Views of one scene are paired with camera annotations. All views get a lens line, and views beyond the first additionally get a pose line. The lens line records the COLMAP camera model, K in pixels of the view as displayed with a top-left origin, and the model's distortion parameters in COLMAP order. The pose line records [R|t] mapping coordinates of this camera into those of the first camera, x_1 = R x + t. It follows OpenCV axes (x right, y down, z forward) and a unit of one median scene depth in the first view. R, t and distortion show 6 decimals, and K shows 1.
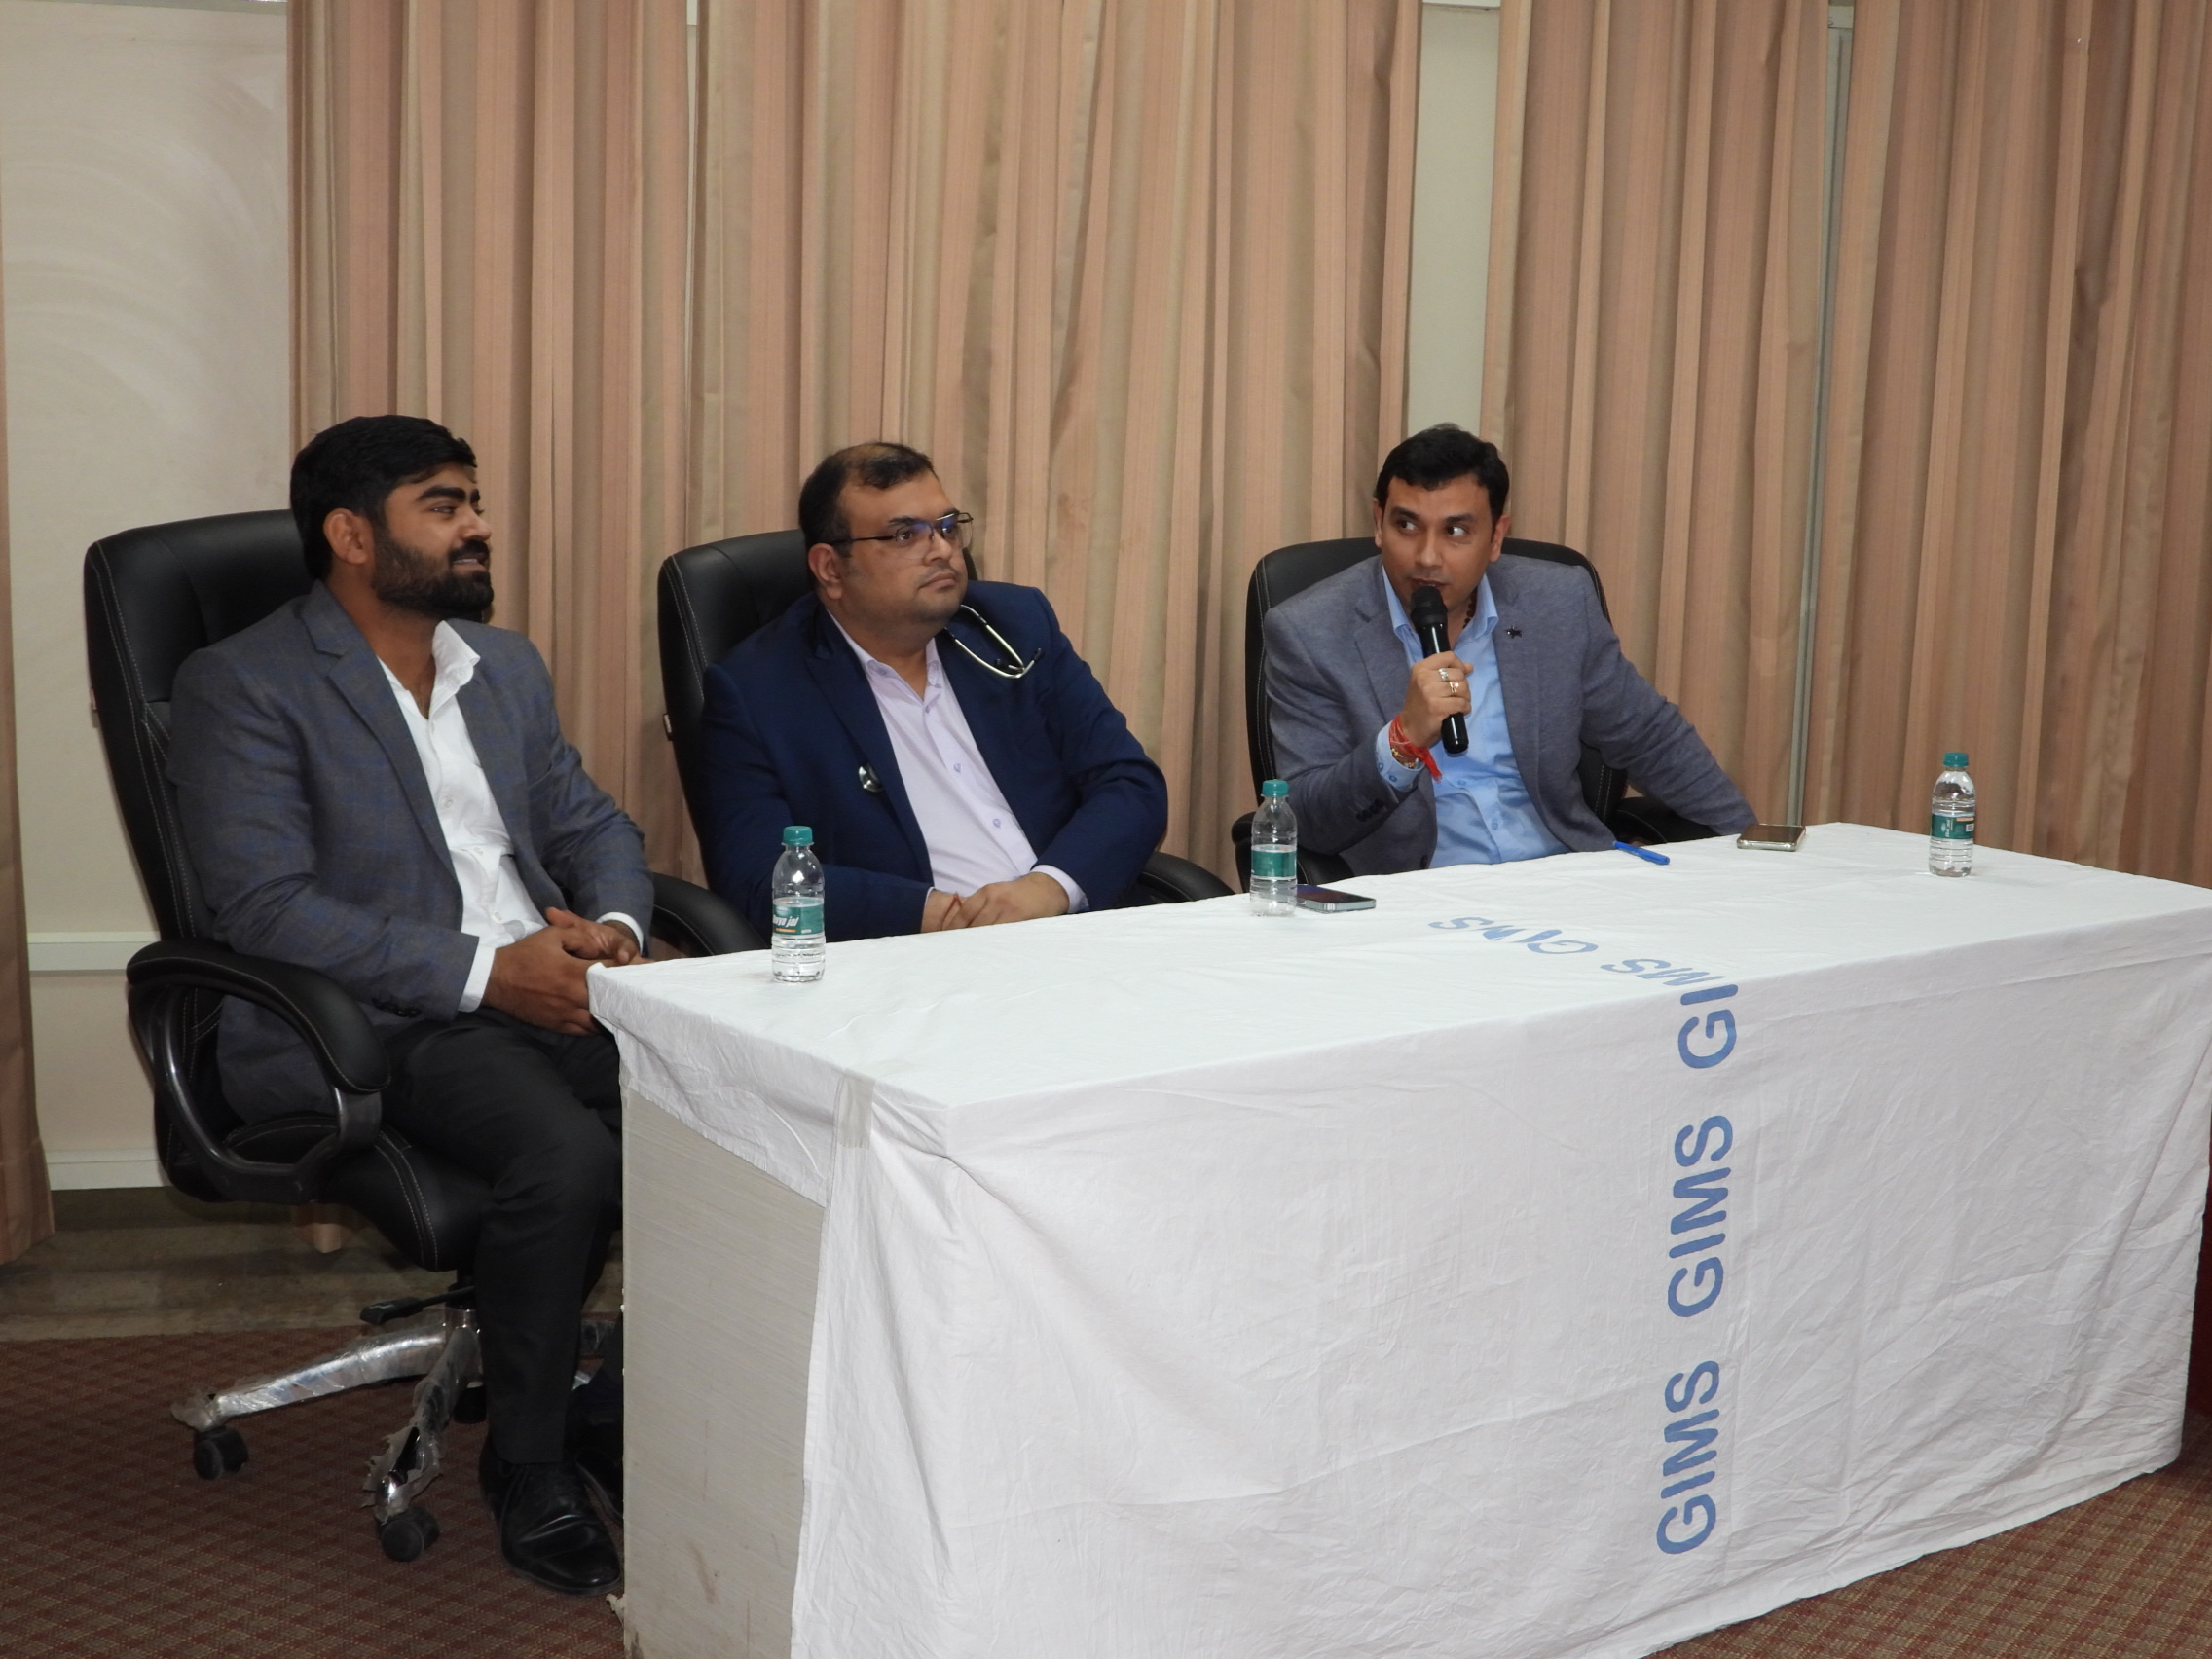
lens RADIAL K [[3005.5, 0, 1105.1], [0, 3005.5, 838.6], [0, 0, 1]] dist [-0.041042, 0.000000]
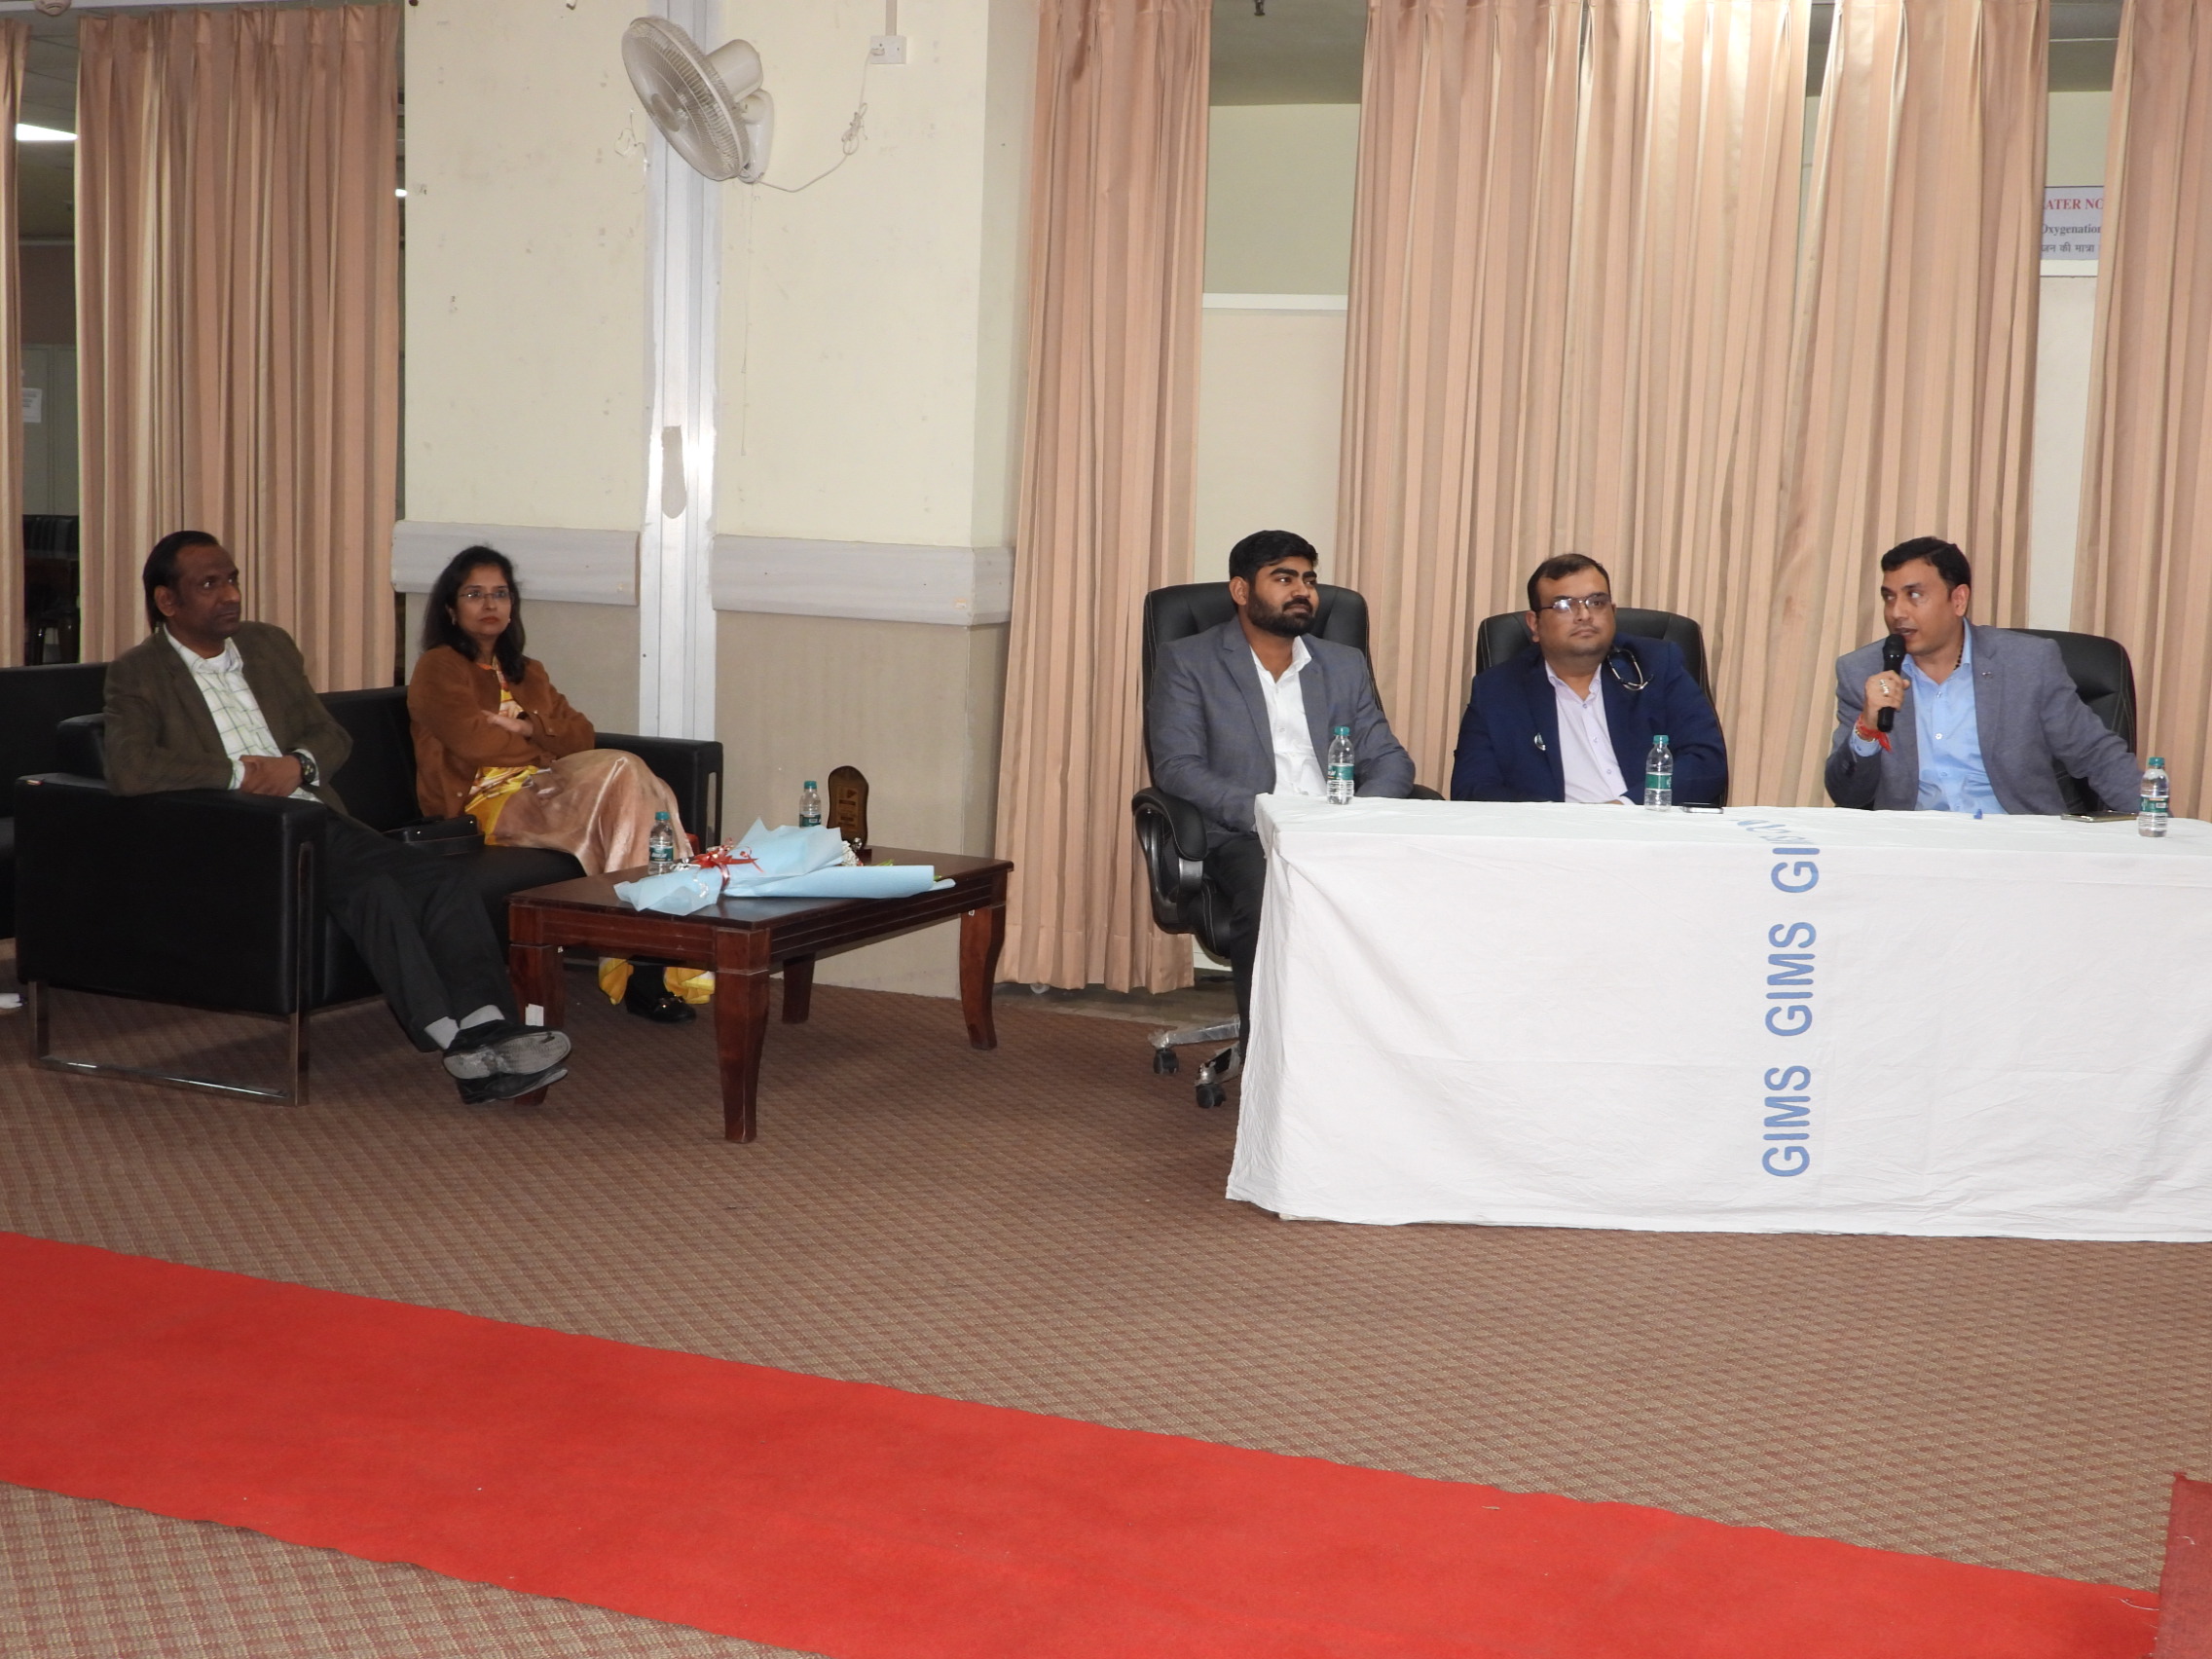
lens RADIAL K [[2807.2, 0, 1105.6], [0, 2807.2, 824.7], [0, 0, 1]] dist [-0.016535, 0.000000]
pose [[0.802272, 0.065016, -0.593407, 0.801984], [-0.103013, 0.994217, -0.030340, 0.120480], [0.588003, 0.085469, 0.804330, -0.541755]]
